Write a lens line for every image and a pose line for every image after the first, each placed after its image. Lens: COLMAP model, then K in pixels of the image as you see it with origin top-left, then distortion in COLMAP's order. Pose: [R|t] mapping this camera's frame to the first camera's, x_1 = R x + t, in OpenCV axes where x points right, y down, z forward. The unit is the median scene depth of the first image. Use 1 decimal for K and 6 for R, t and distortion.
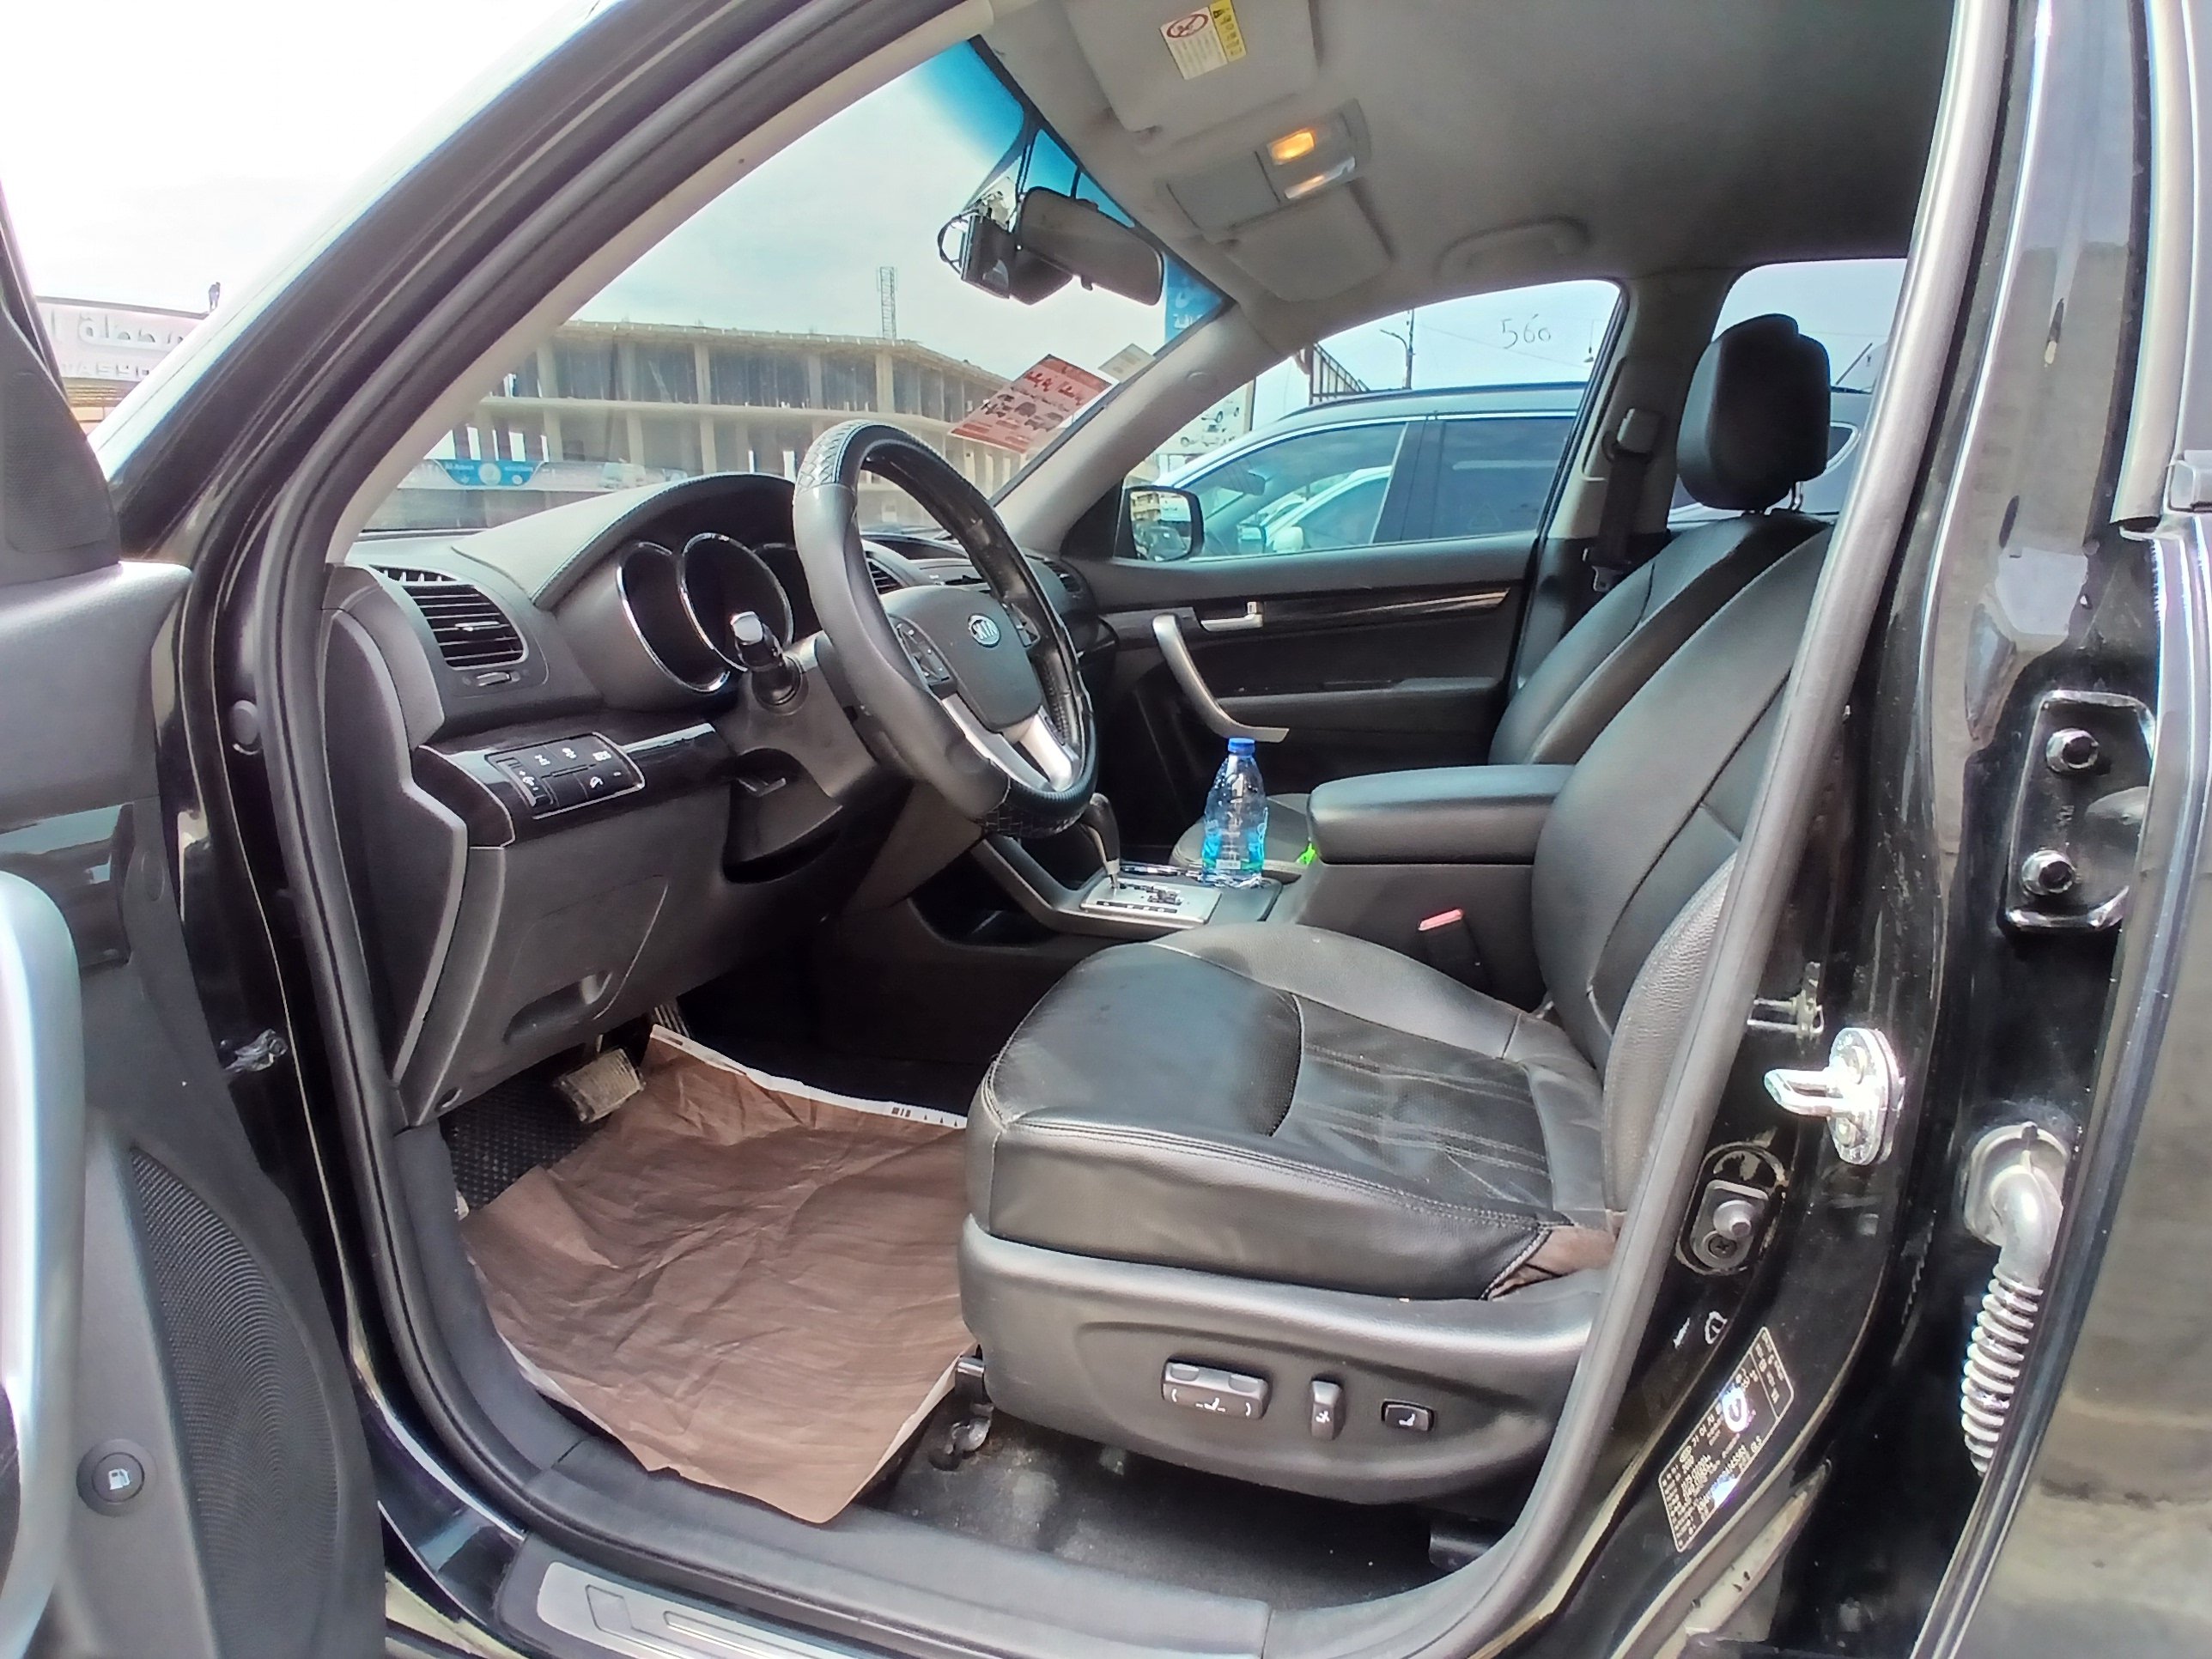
lens RADIAL K [[1129.1, 0, 1124.0], [0, 1129.1, 839.6], [0, 0, 1]] dist [0.000345, -0.045780]
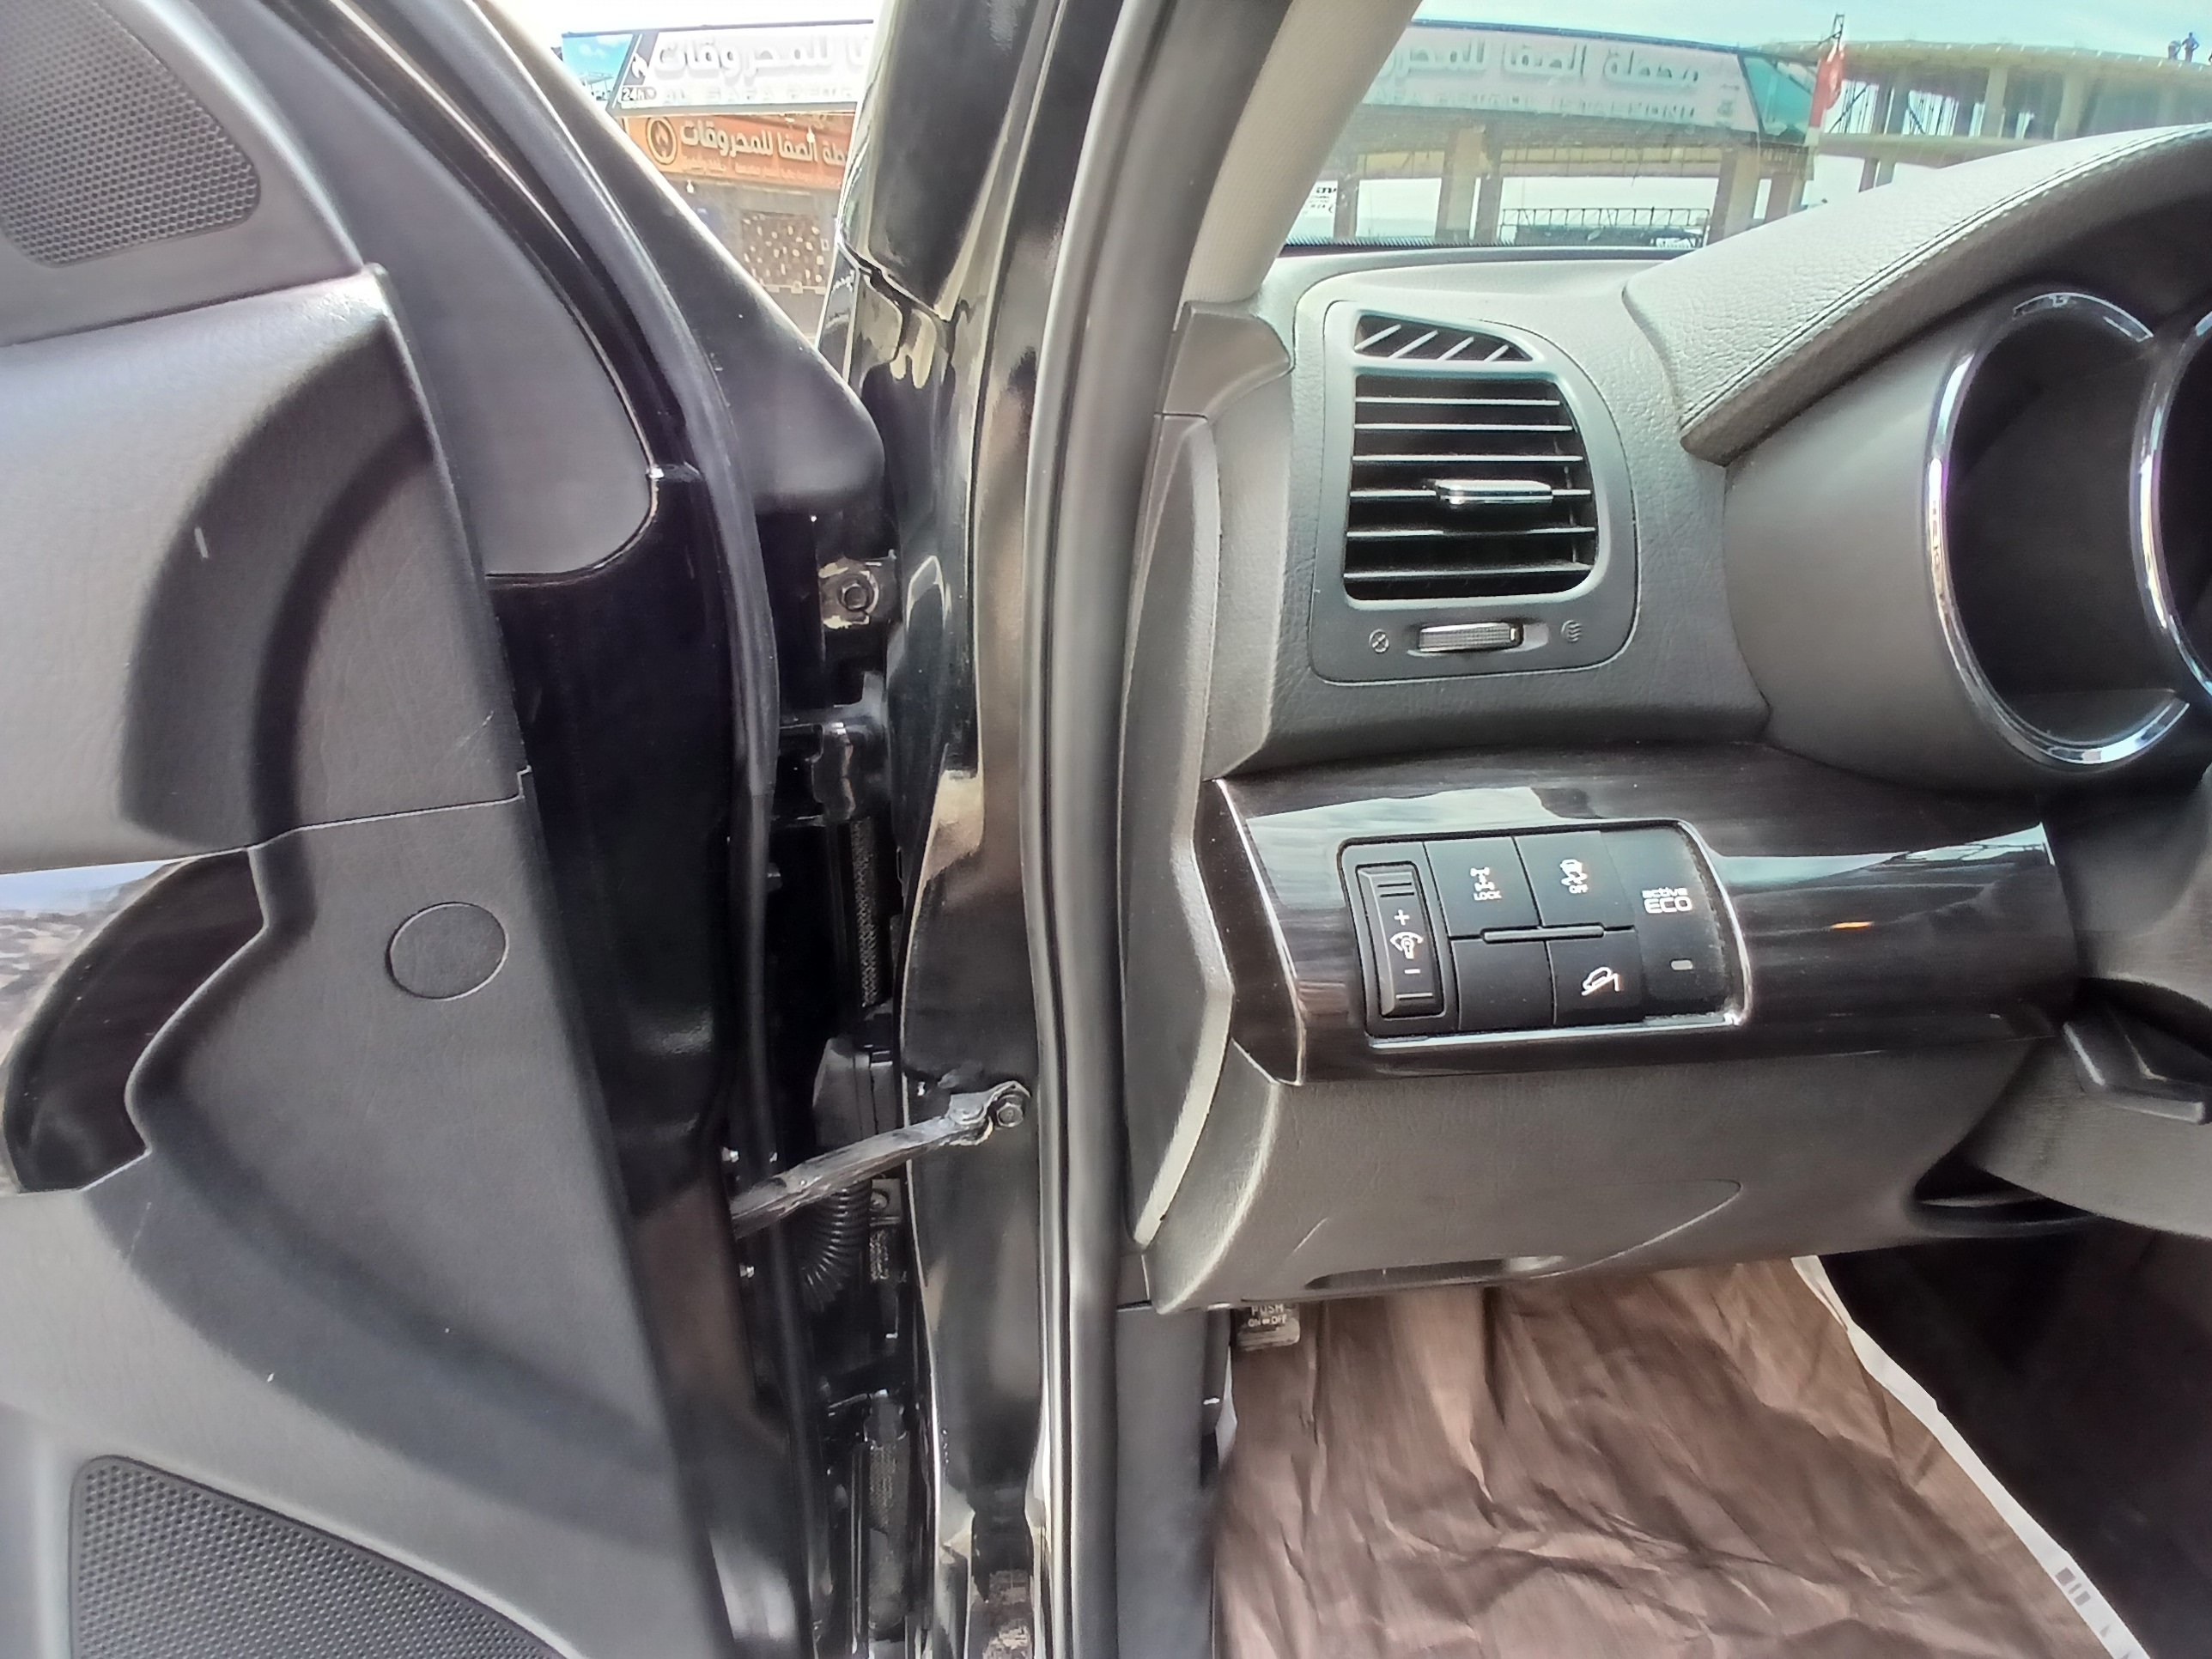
lens RADIAL K [[1129.1, 0, 1124.0], [0, 1129.1, 839.6], [0, 0, 1]] dist [0.000345, -0.045780]
pose [[0.460838, 0.398821, -0.792824, -0.265130], [-0.239493, 0.916082, 0.321617, -0.166515], [0.854559, 0.041662, 0.517680, 0.663102]]
